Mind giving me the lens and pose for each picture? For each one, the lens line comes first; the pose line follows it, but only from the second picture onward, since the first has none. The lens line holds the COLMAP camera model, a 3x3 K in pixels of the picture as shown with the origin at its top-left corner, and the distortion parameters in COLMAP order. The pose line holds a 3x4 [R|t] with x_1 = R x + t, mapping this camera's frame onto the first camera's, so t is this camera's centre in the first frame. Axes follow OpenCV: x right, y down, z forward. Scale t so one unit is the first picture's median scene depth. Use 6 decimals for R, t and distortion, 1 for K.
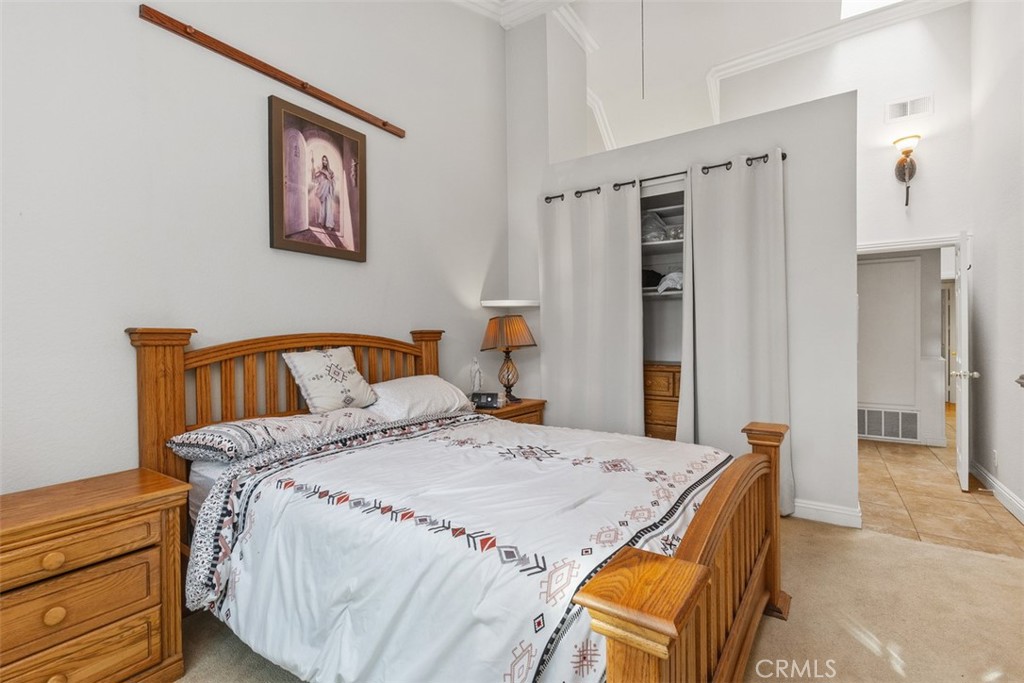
lens RADIAL K [[464.7, 0, 512.0], [0, 464.7, 341.5], [0, 0, 1]] dist [-0.027304, -0.000105]
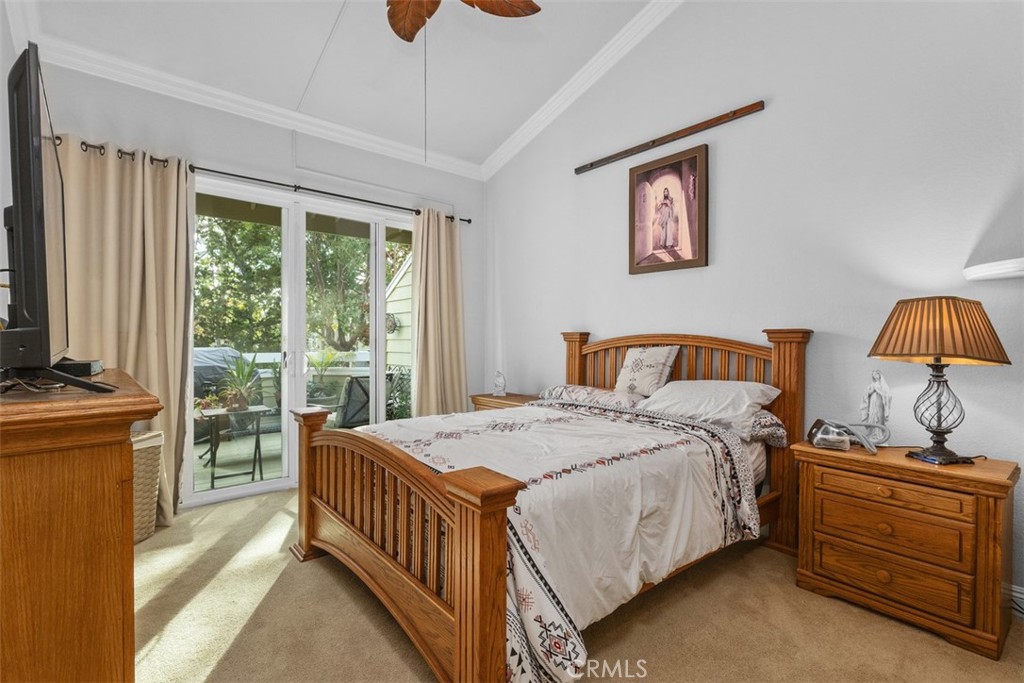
lens RADIAL K [[479.6, 0, 512.0], [0, 479.6, 341.5], [0, 0, 1]] dist [0.011933, -0.000345]
pose [[-0.261937, 0.019348, -0.964891, 0.925555], [-0.004735, 0.999761, 0.021333, -0.022898], [0.965073, 0.010157, -0.261783, 0.935936]]
